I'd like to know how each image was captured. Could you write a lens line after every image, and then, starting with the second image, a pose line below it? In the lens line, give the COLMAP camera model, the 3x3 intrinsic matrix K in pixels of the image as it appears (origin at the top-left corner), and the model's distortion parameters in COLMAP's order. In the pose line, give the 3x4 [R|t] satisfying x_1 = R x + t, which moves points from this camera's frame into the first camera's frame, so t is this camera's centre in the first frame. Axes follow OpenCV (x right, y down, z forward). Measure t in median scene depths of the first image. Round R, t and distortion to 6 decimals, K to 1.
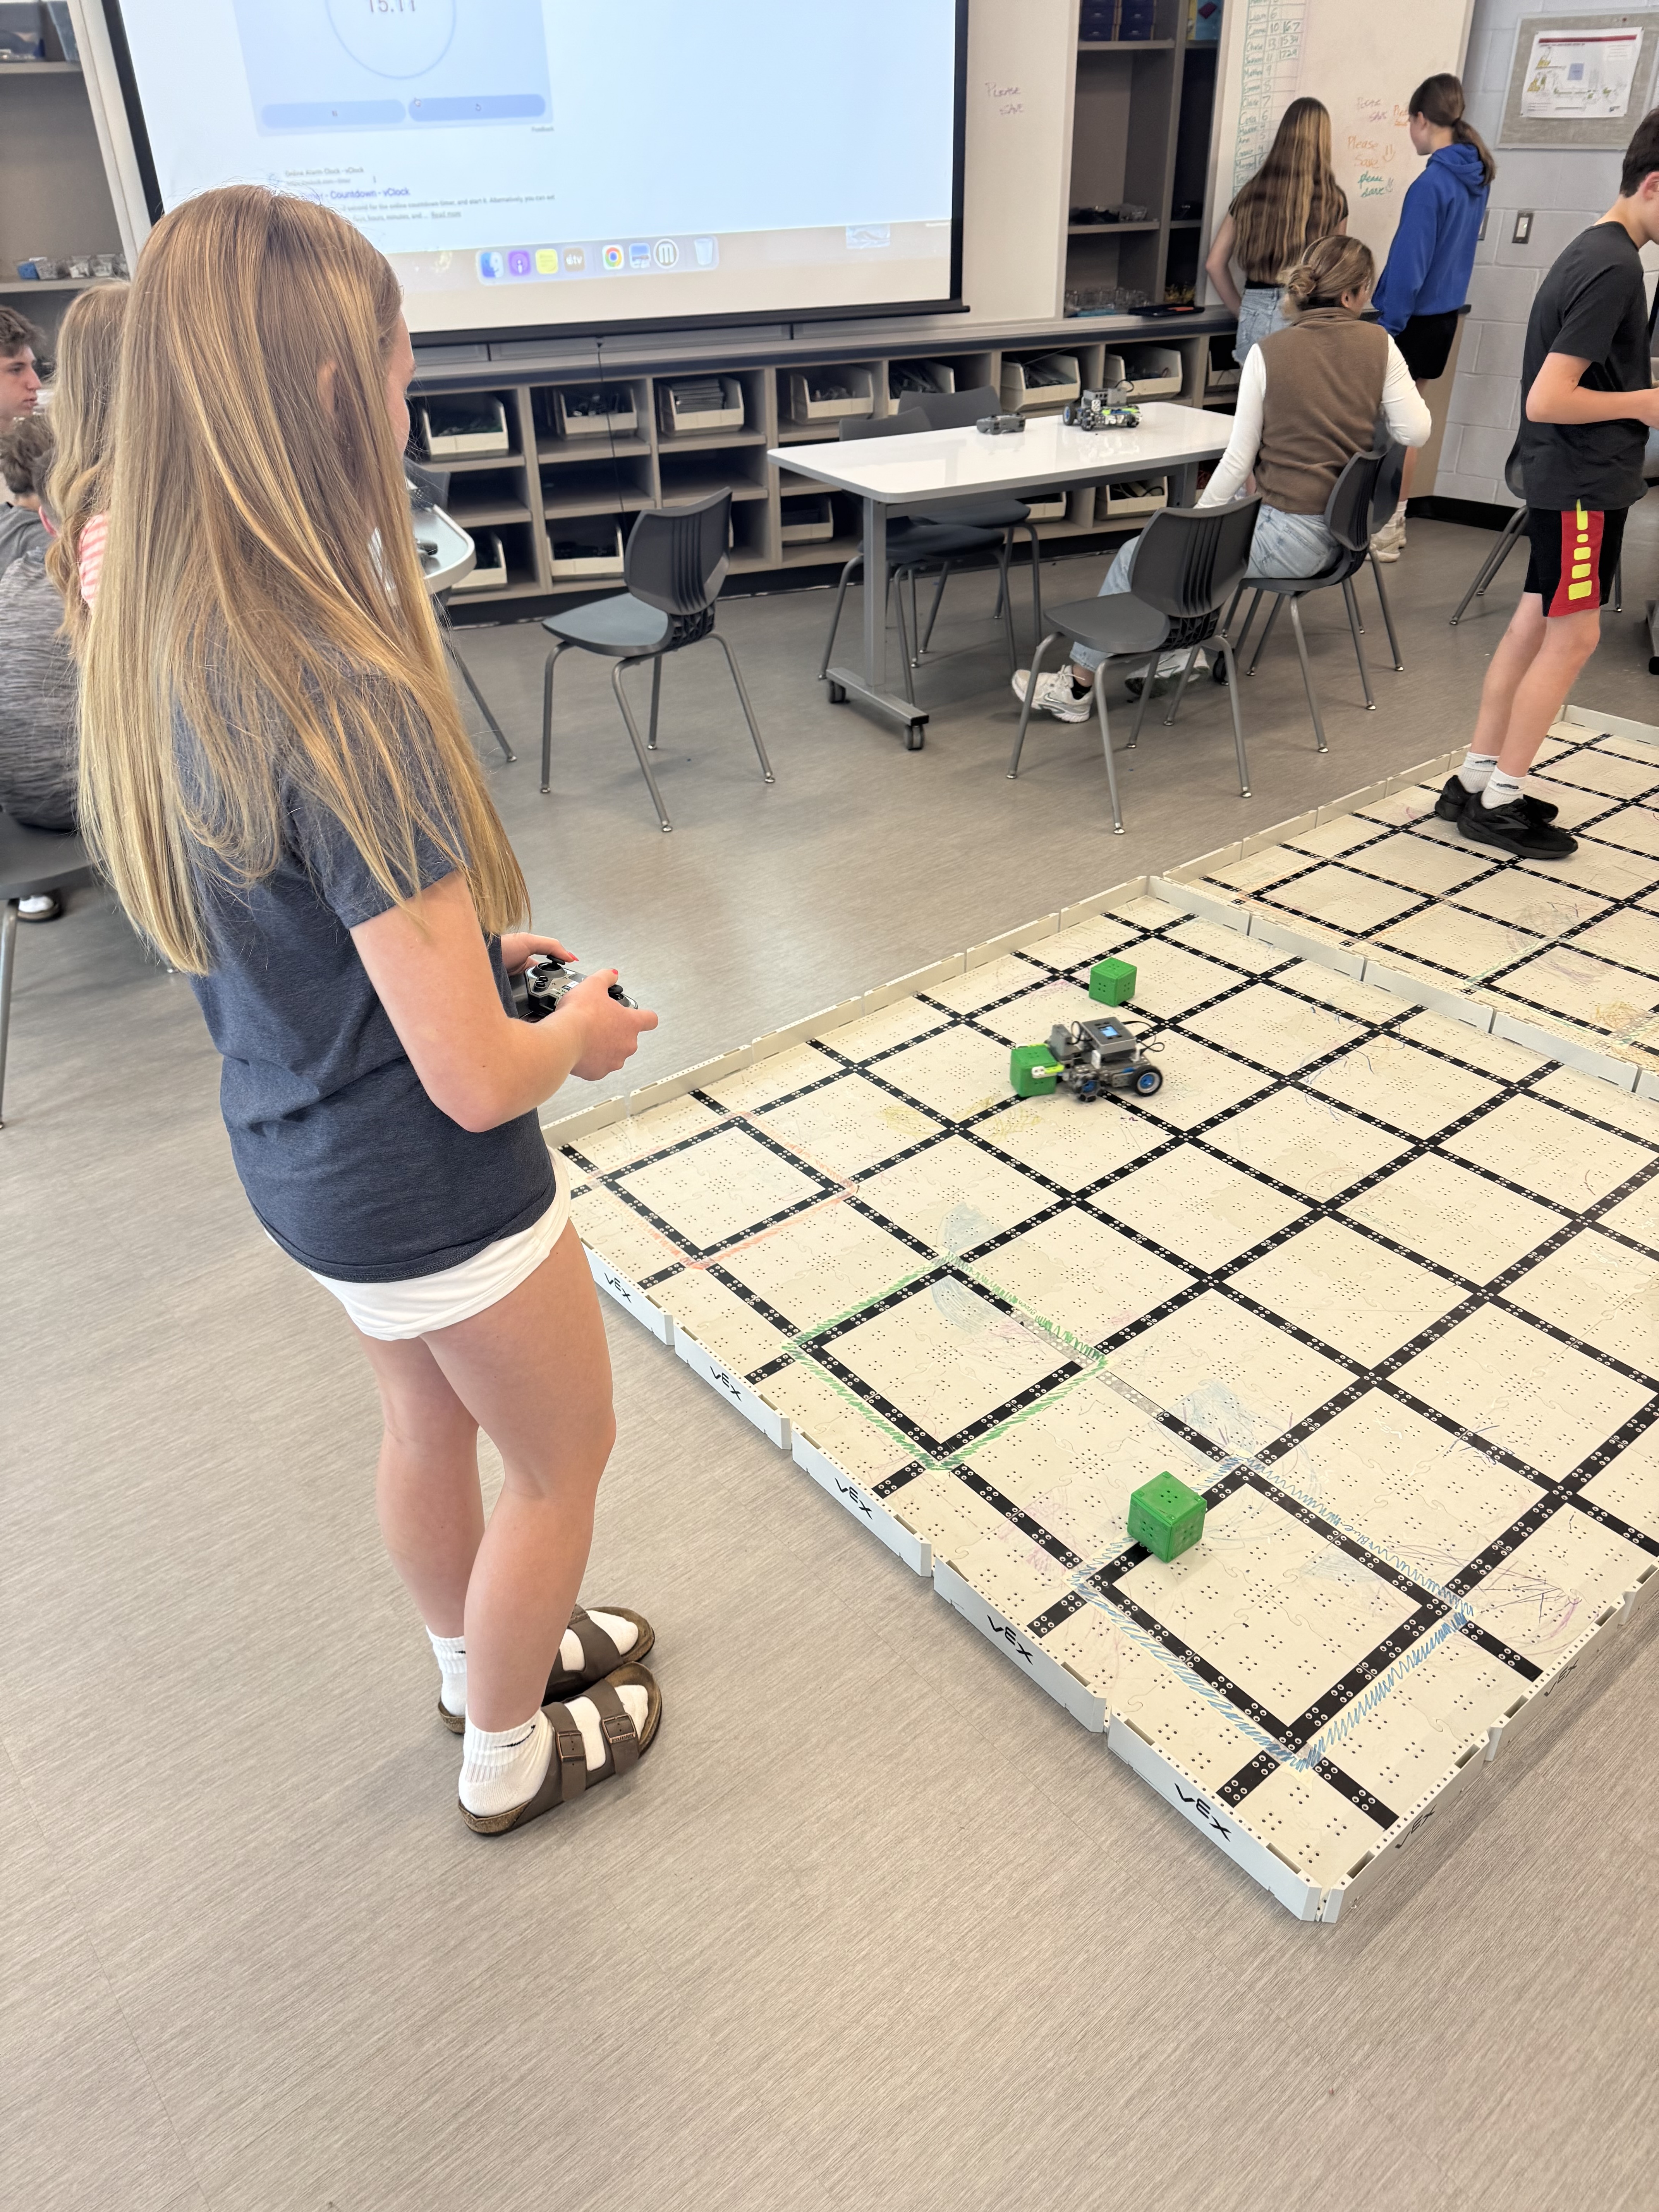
lens RADIAL K [[1562.7, 0, 829.1], [0, 1562.7, 1107.1], [0, 0, 1]] dist [-0.025660, -0.033852]
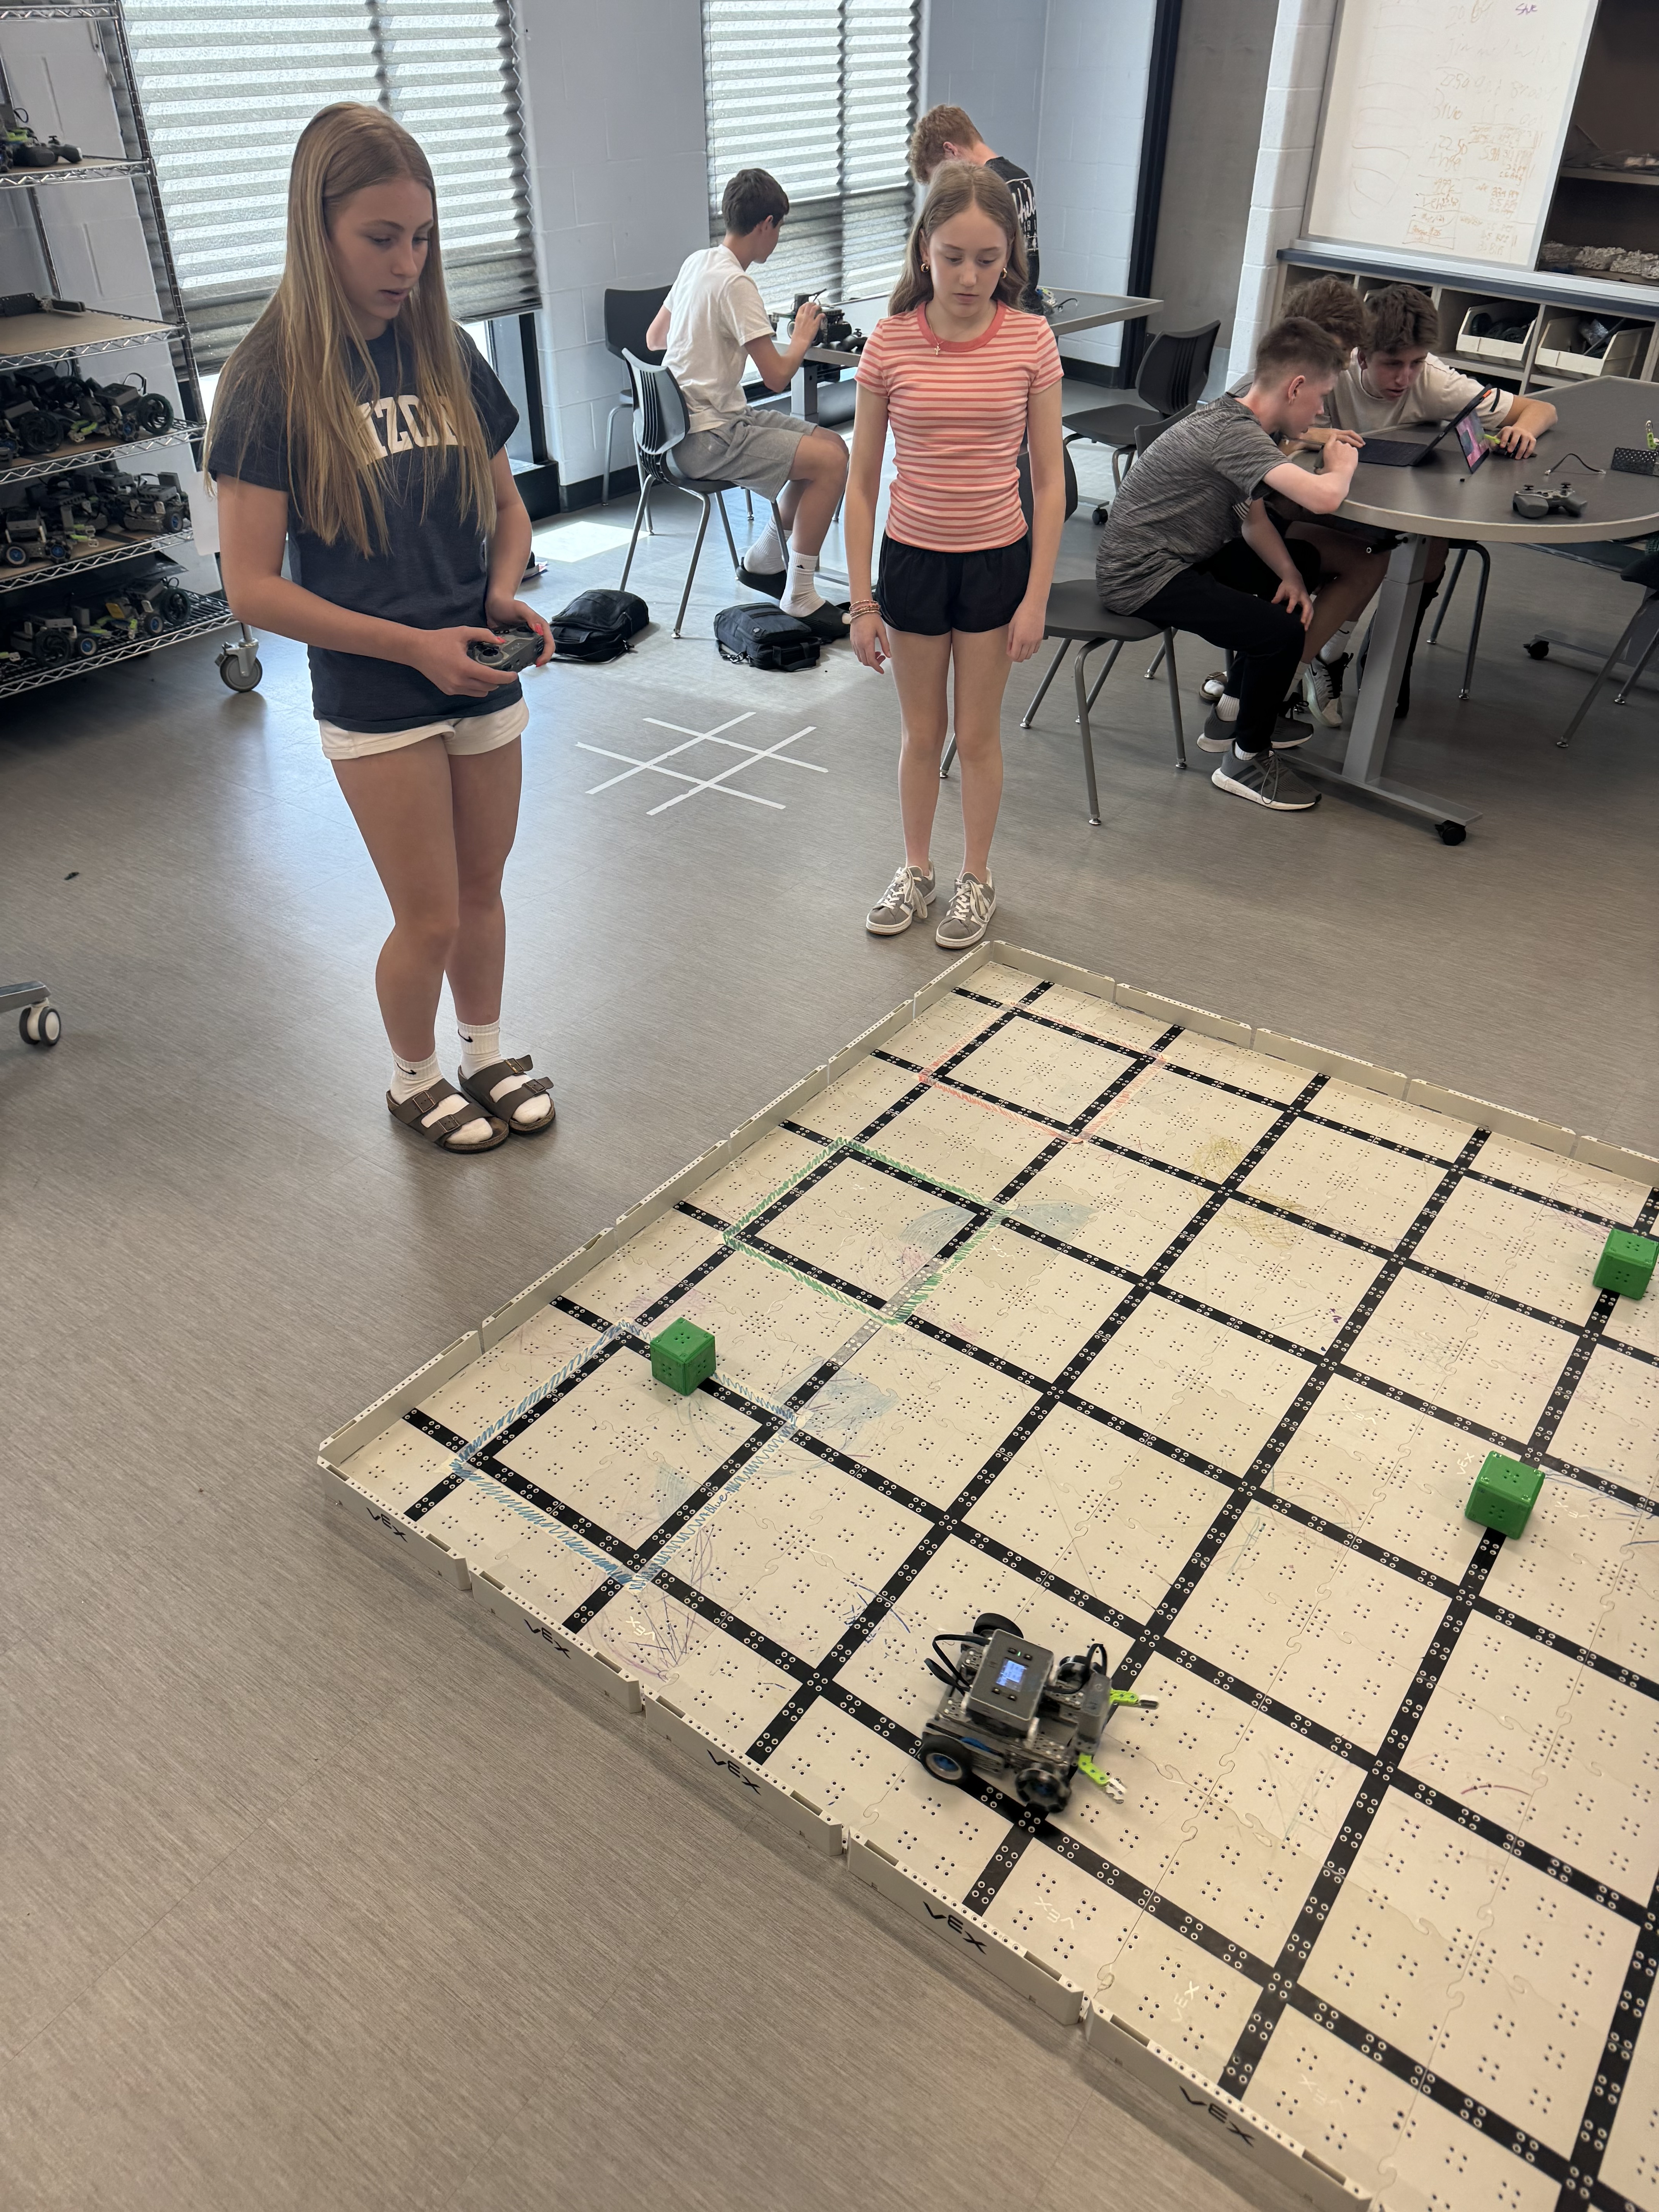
lens RADIAL K [[1562.7, 0, 824.0], [0, 1562.7, 1110.5], [0, 0, 1]] dist [-0.025660, -0.033852]
pose [[0.241383, 0.582410, -0.776230, 0.985850], [-0.519351, 0.753223, 0.403646, -0.376348], [0.819761, 0.305702, 0.484291, 0.453452]]
